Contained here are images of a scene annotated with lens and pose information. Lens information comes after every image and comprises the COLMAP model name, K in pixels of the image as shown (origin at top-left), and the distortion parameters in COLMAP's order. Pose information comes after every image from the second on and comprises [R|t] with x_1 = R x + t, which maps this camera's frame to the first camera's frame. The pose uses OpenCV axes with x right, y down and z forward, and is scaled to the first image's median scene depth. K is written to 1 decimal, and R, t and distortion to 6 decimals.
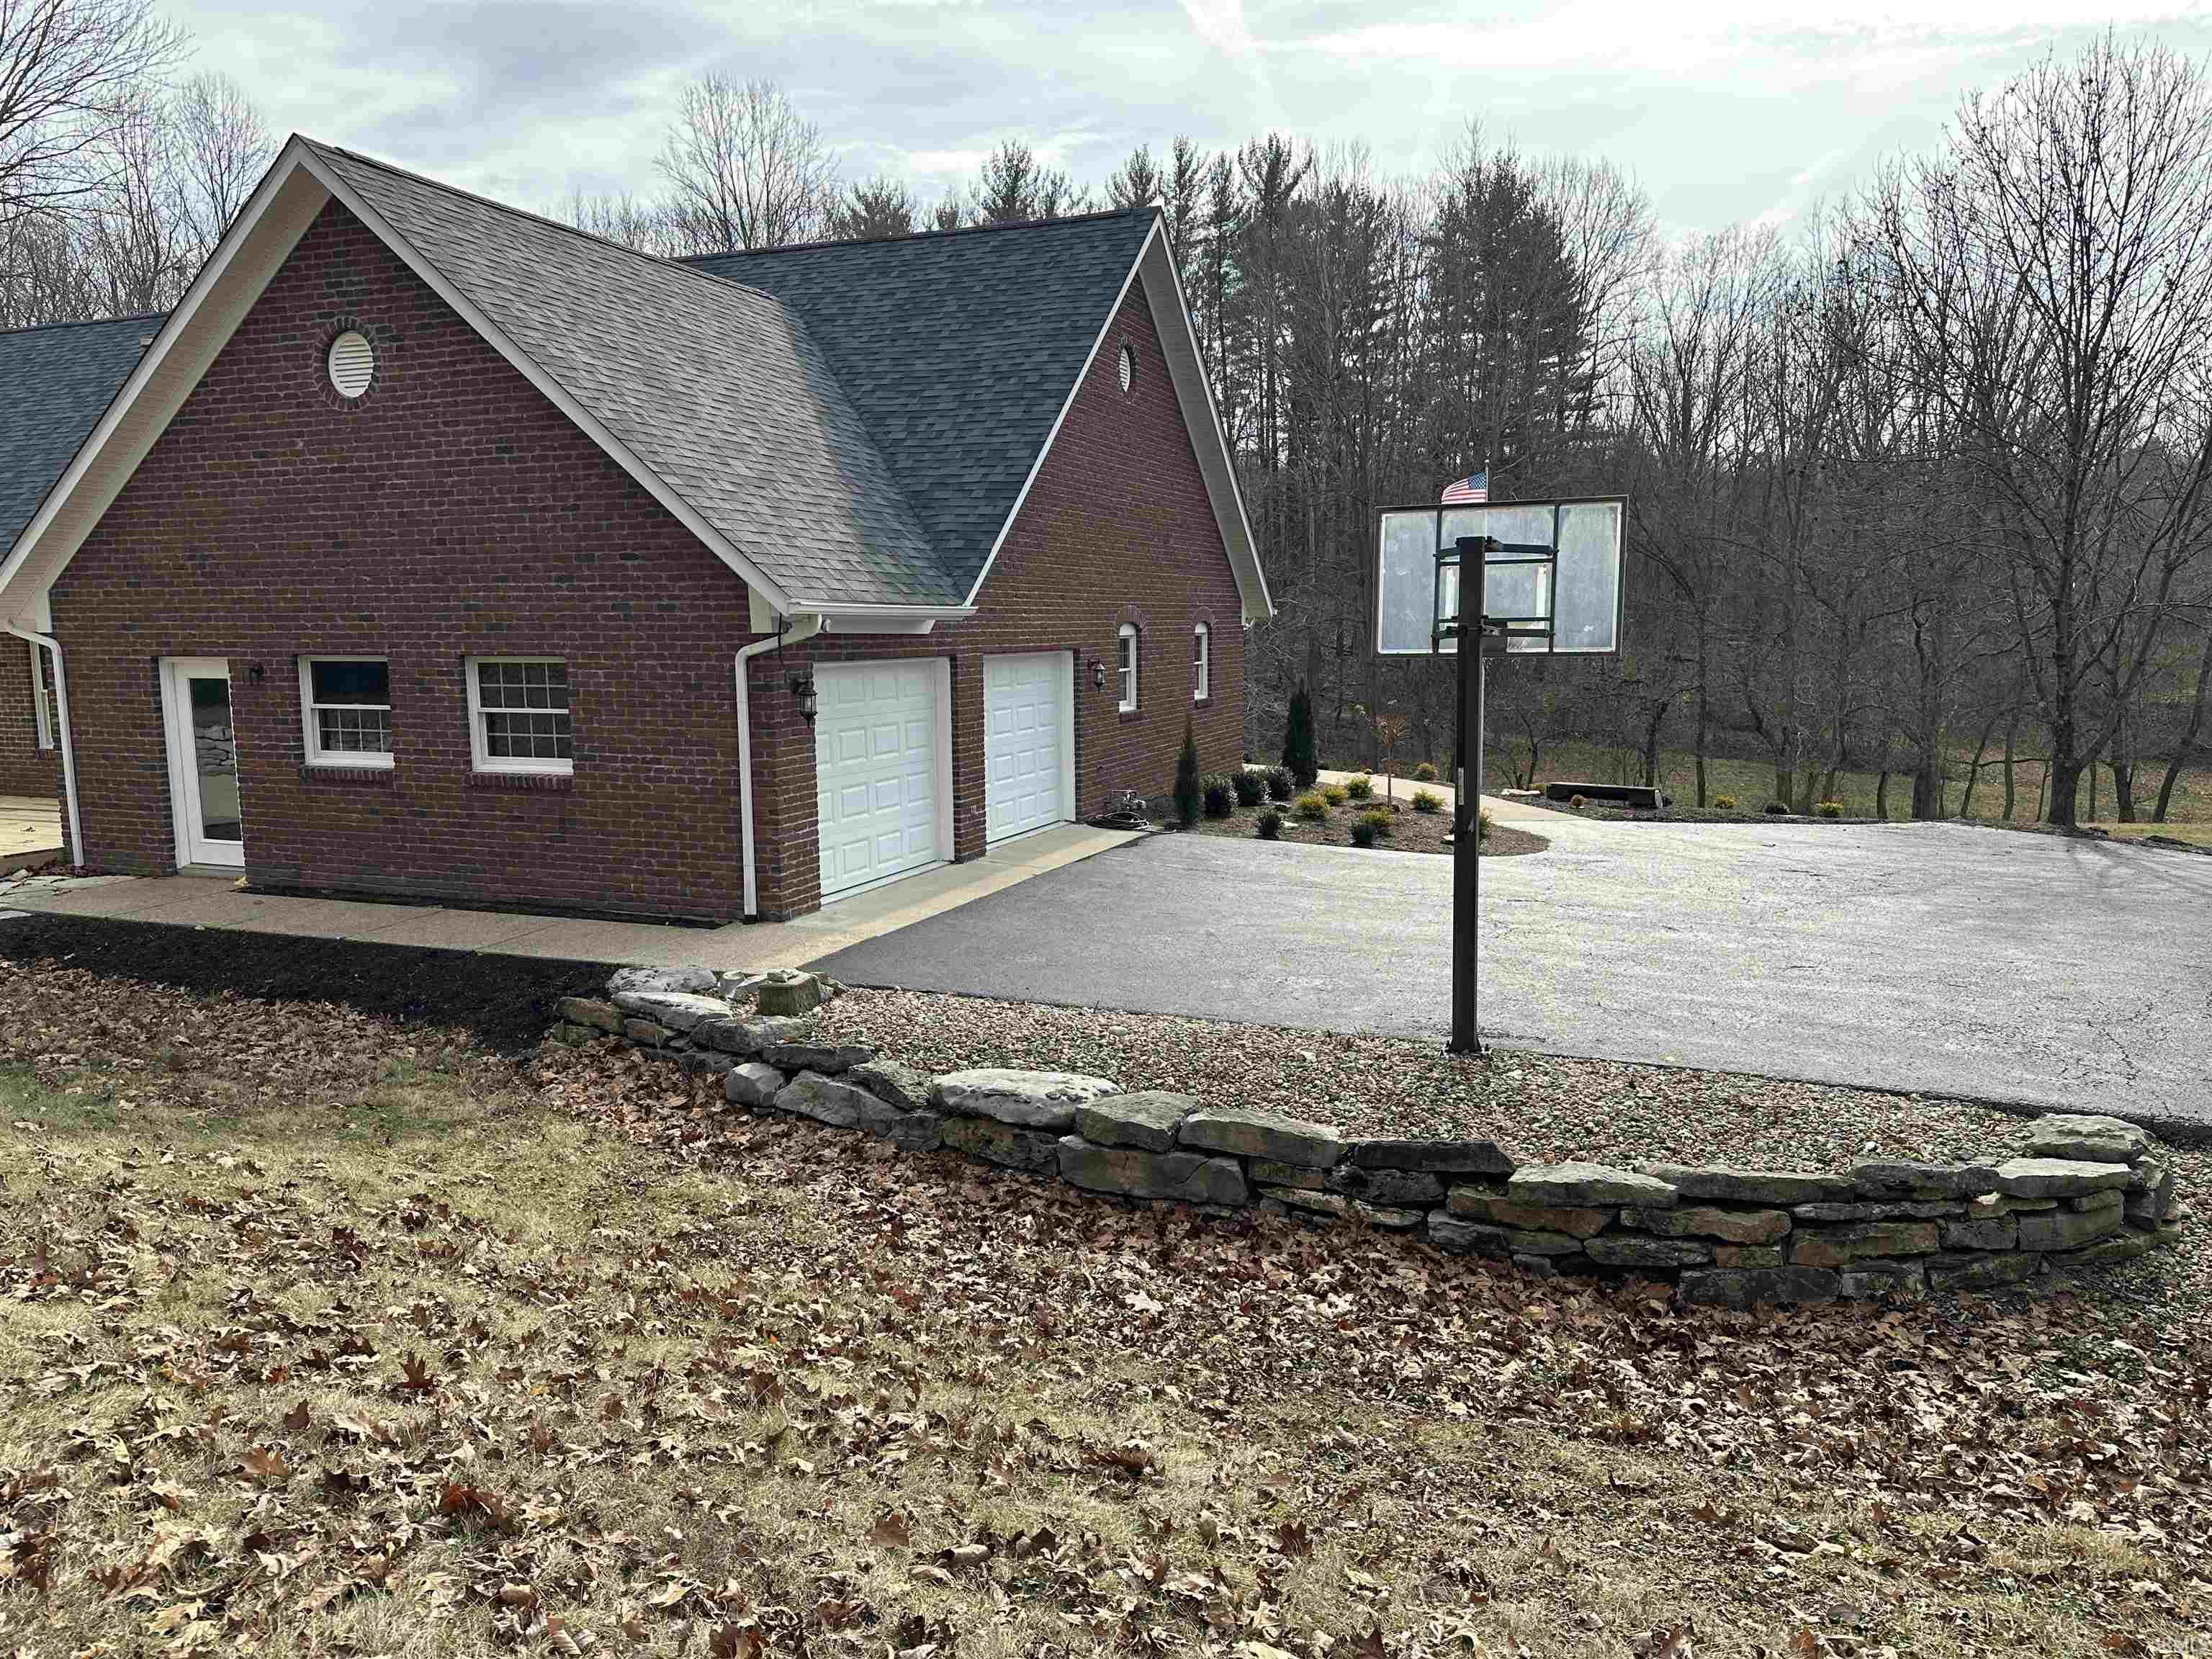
lens RADIAL K [[1558.3, 0, 1106.2], [0, 1558.3, 828.3], [0, 0, 1]] dist [0.047905, -0.060017]
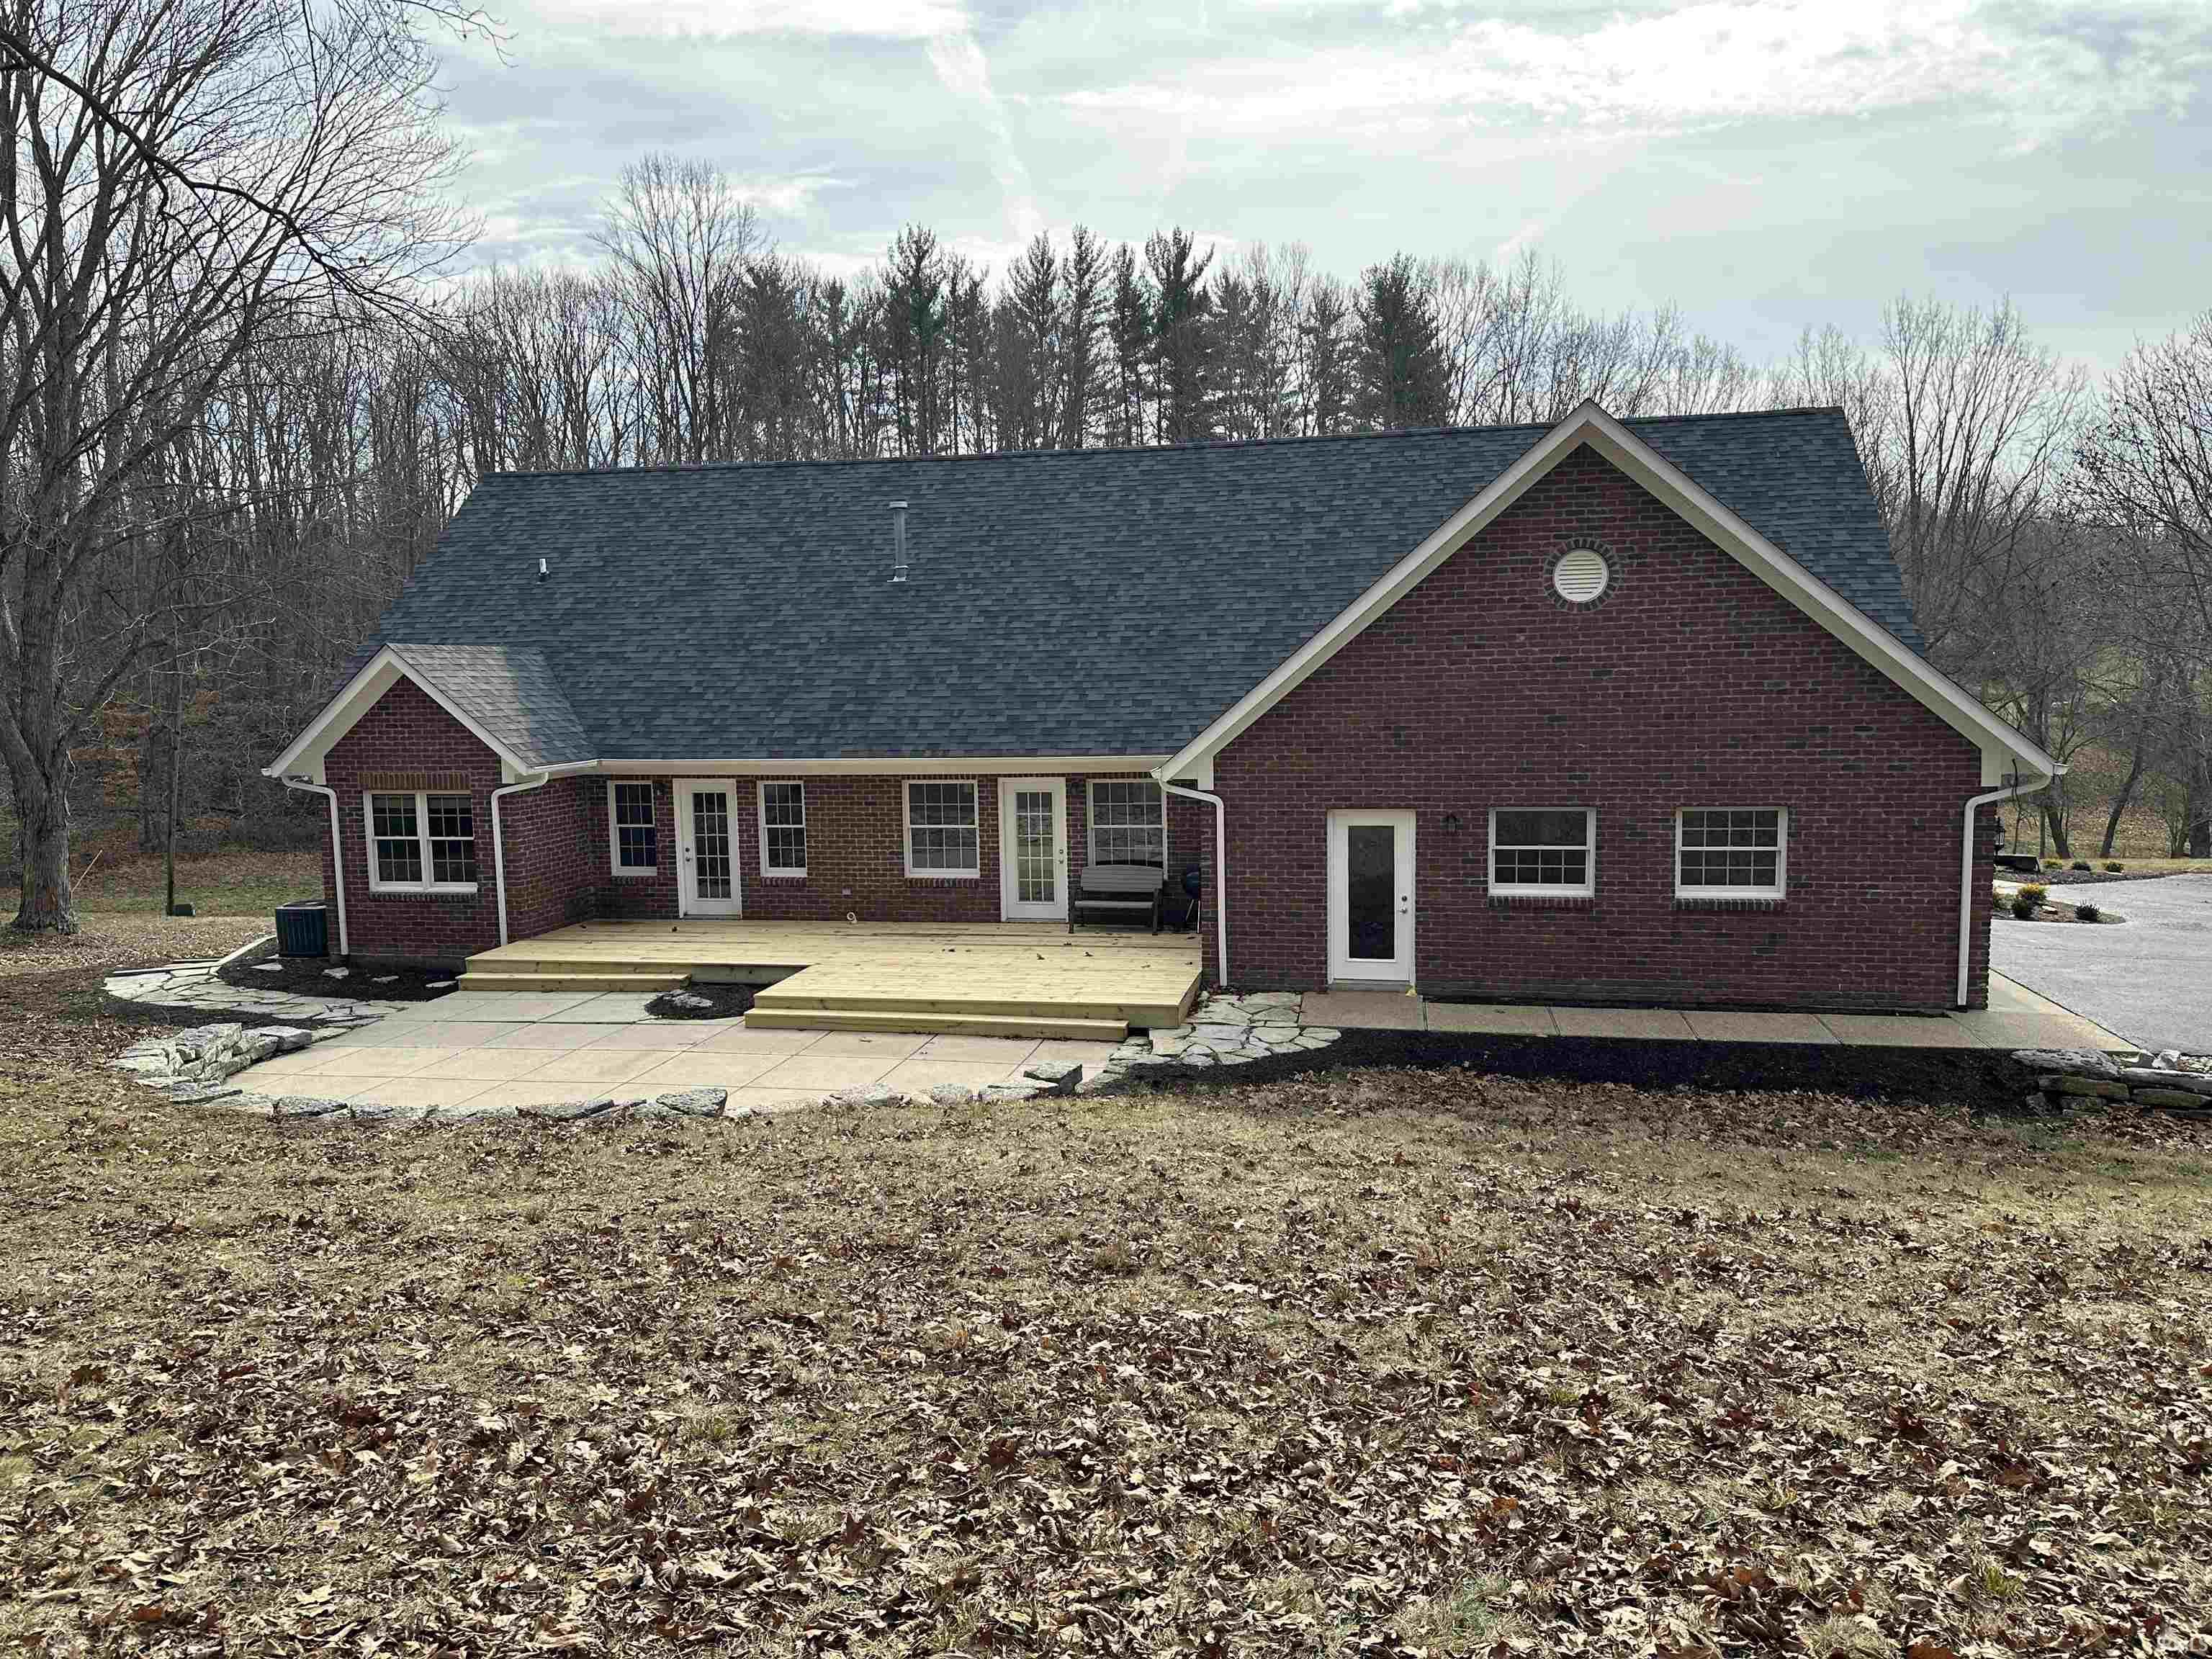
lens RADIAL K [[1558.3, 0, 1105.3], [0, 1558.3, 832.3], [0, 0, 1]] dist [0.047905, -0.060017]
pose [[0.979048, -0.038517, 0.199952, -0.947693], [0.043601, 0.998826, -0.021087, -0.070687], [-0.198905, 0.029363, 0.979579, -0.114308]]
